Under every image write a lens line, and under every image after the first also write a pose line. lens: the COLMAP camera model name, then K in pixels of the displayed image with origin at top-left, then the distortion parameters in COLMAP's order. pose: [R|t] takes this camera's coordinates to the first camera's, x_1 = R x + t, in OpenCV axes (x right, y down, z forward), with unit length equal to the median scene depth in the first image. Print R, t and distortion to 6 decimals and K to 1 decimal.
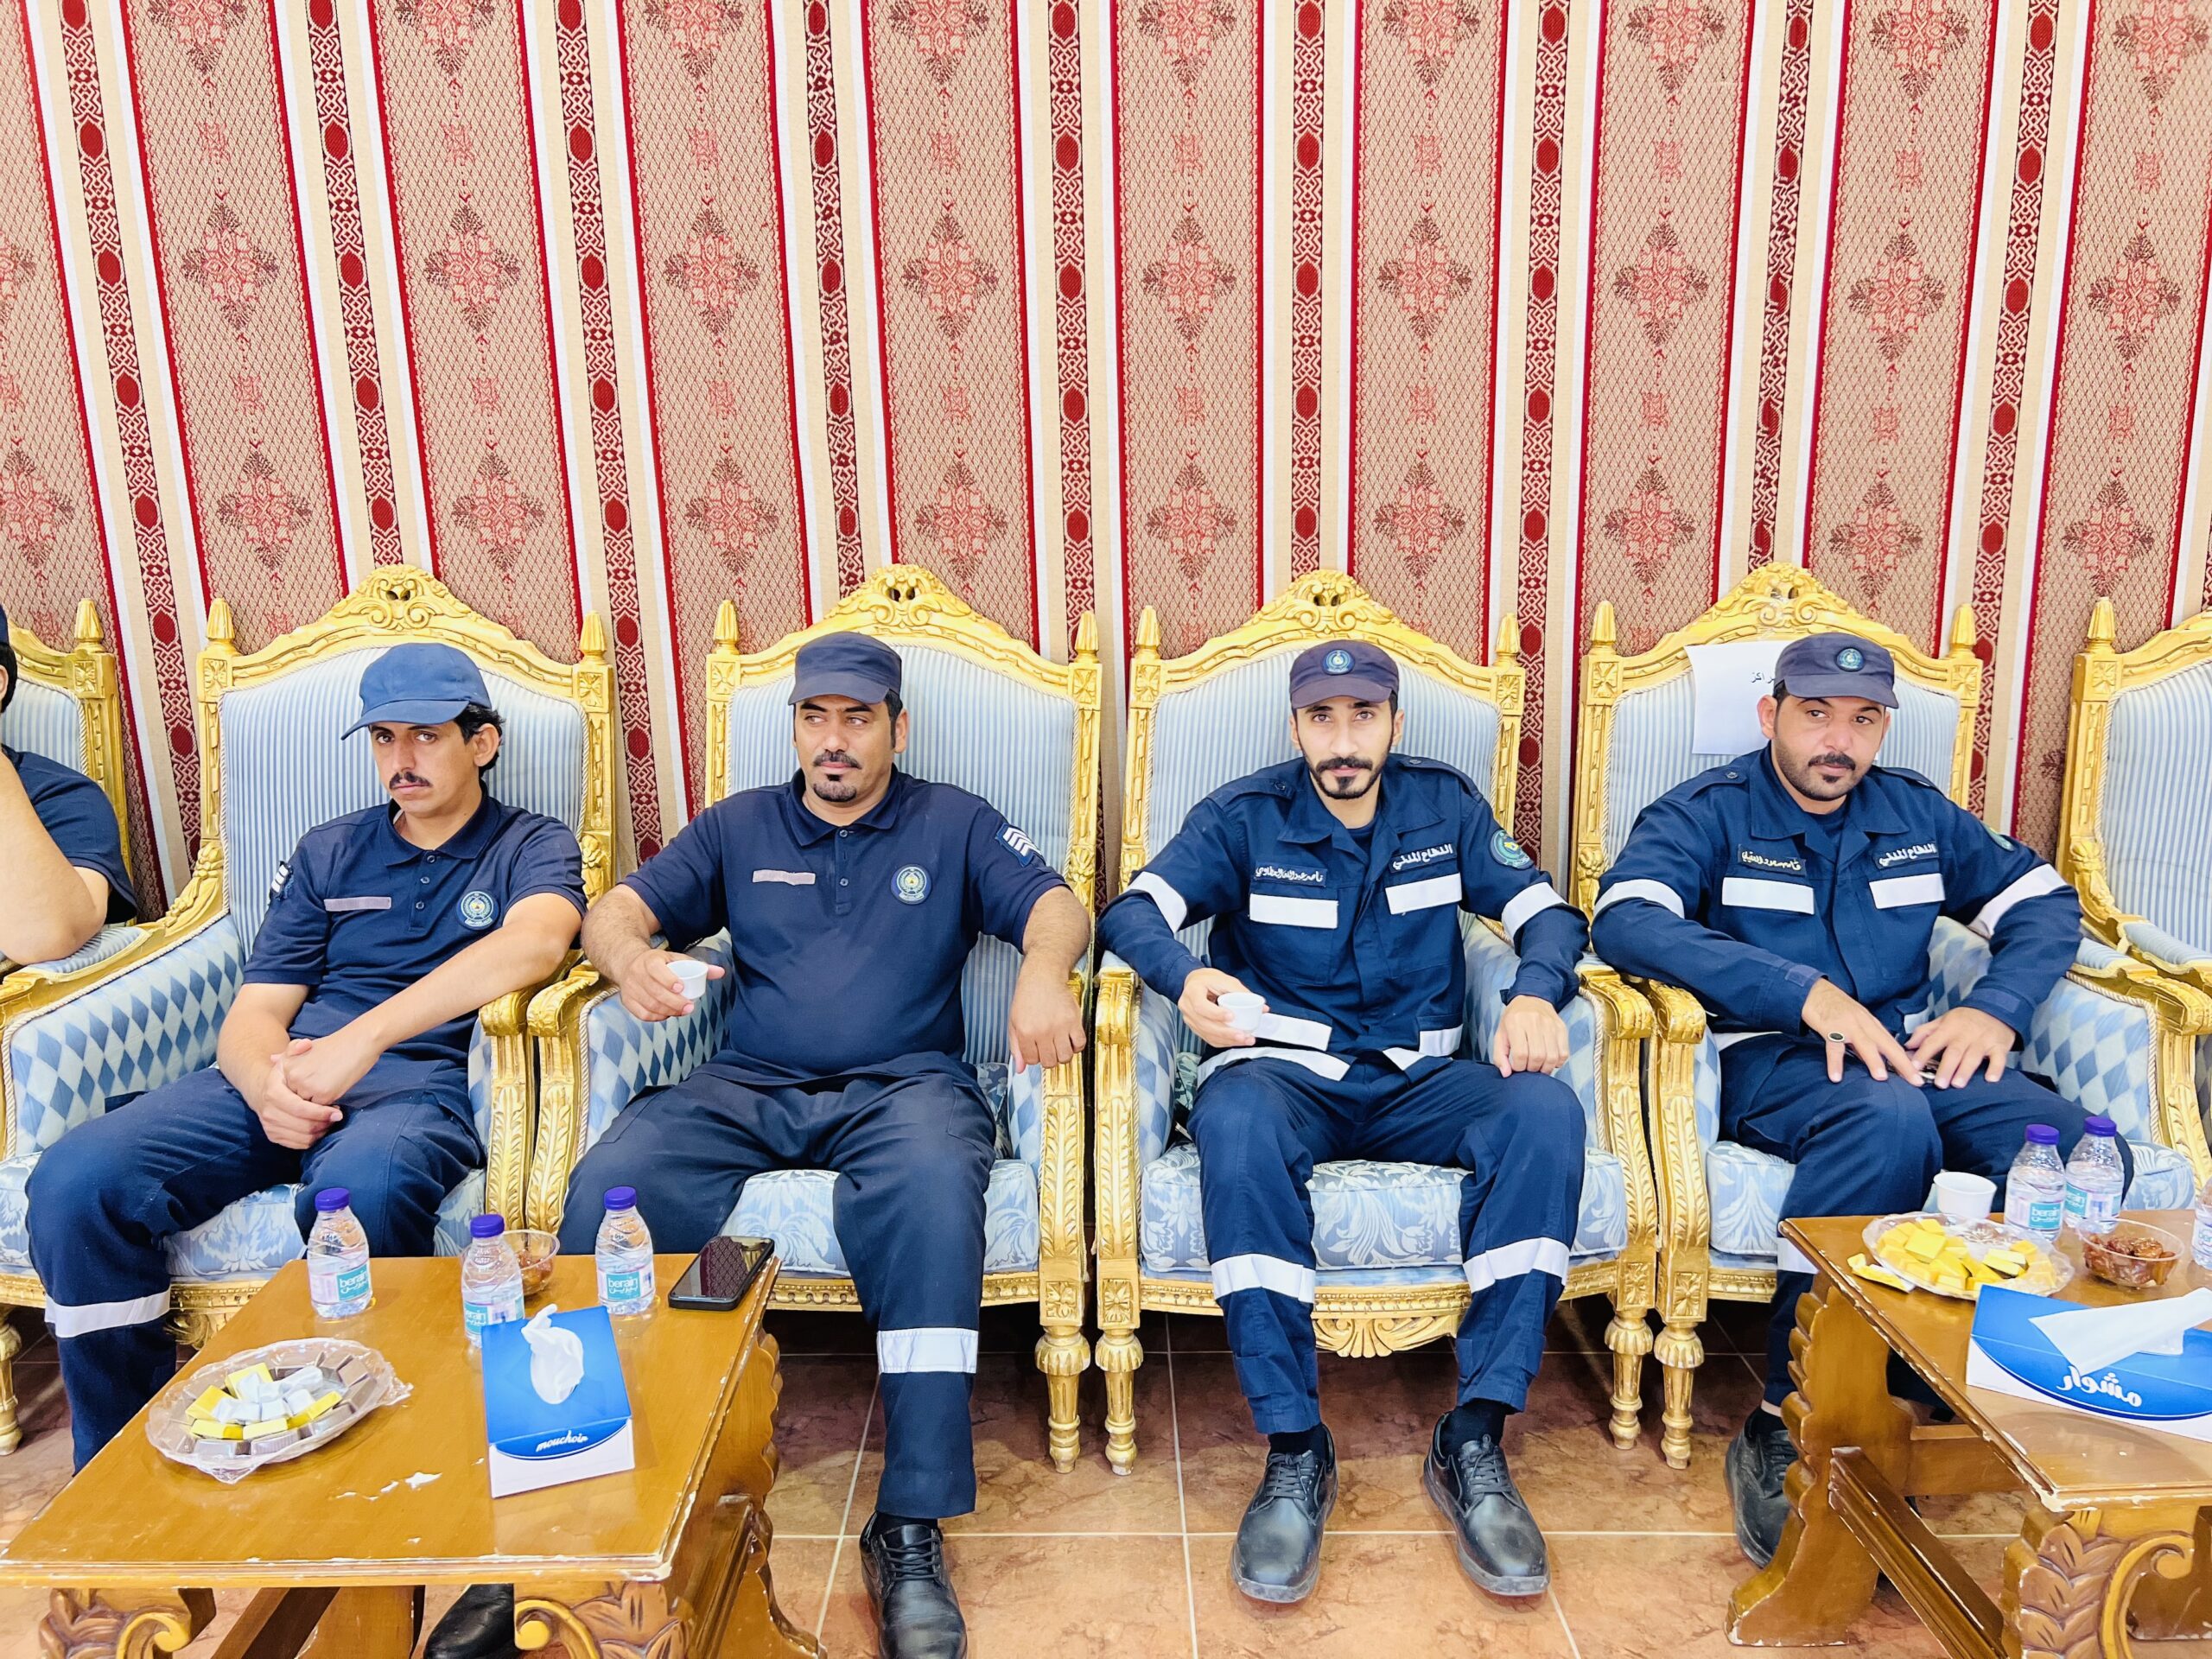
lens RADIAL K [[1434.9, 0, 1106.9], [0, 1434.9, 799.3], [0, 0, 1]] dist [-0.015389, -0.002461]
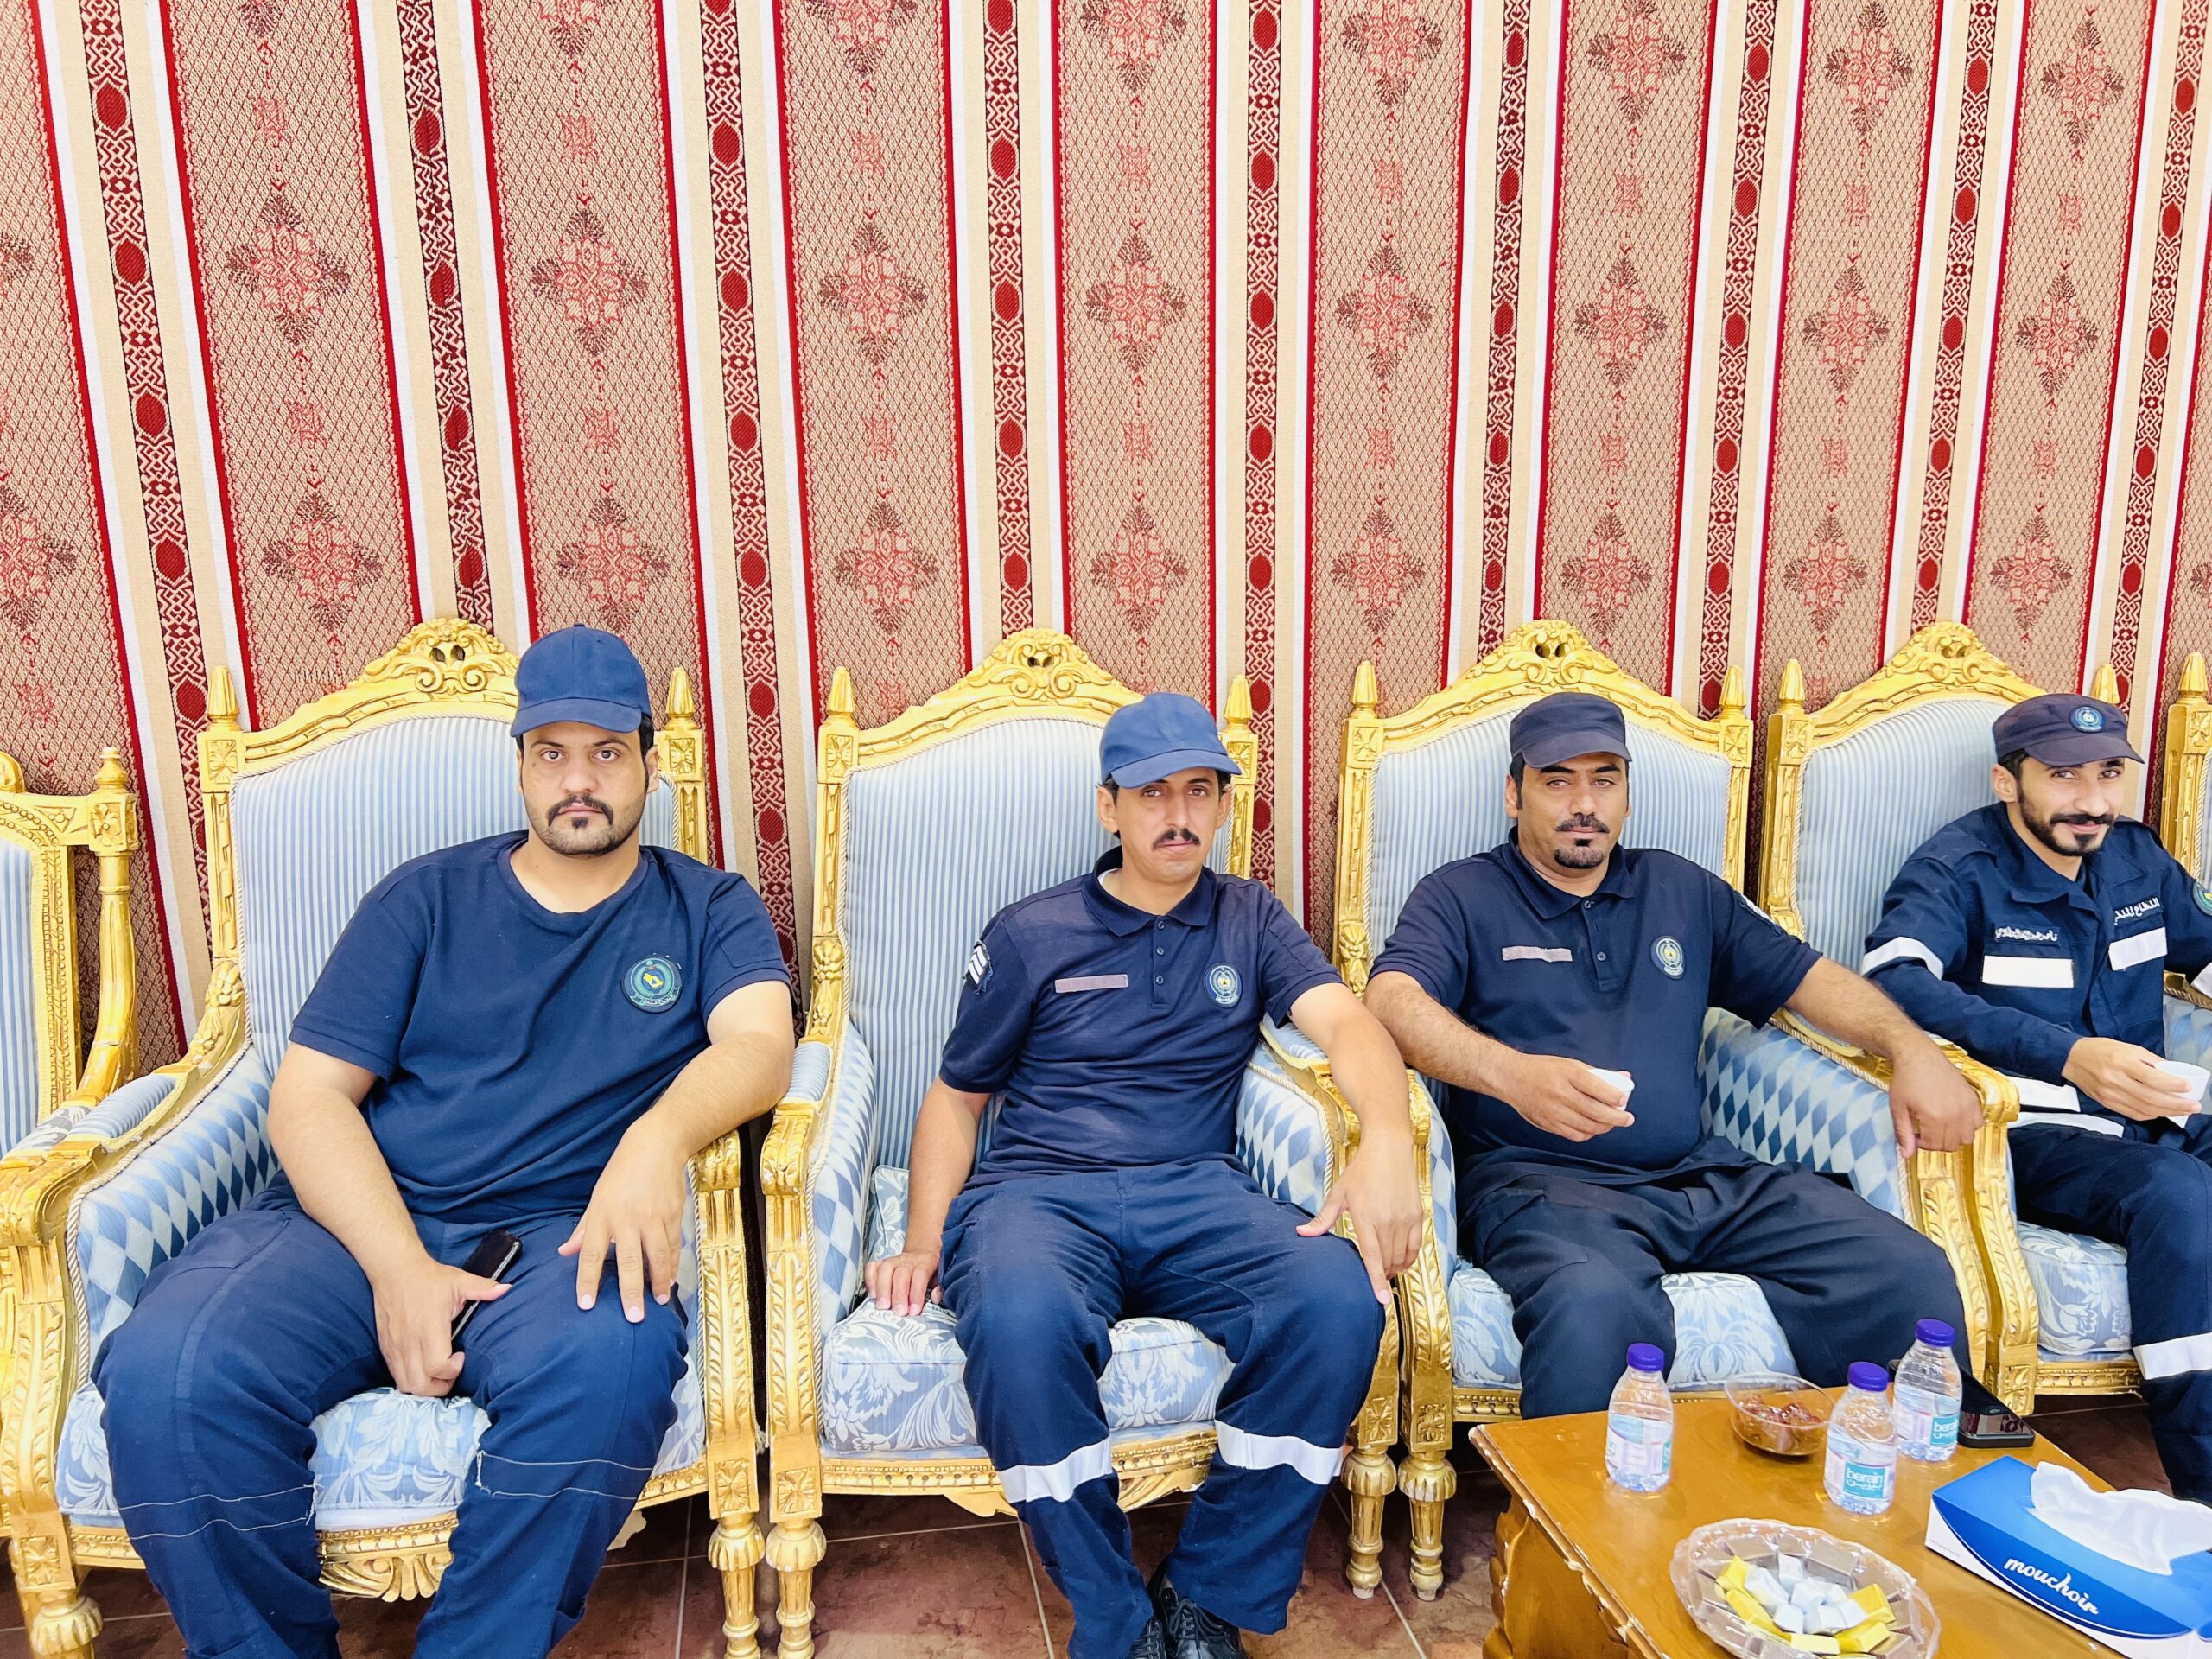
lens RADIAL K [[1666.6, 0, 691.6], [0, 1666.6, 833.9], [0, 0, 1]] dist [0.052561, -0.057630]
pose [[0.986698, -0.029260, 0.159909, -0.906222], [0.033868, 0.999084, -0.026161, -0.013400], [-0.158997, 0.031229, 0.986785, -0.006282]]
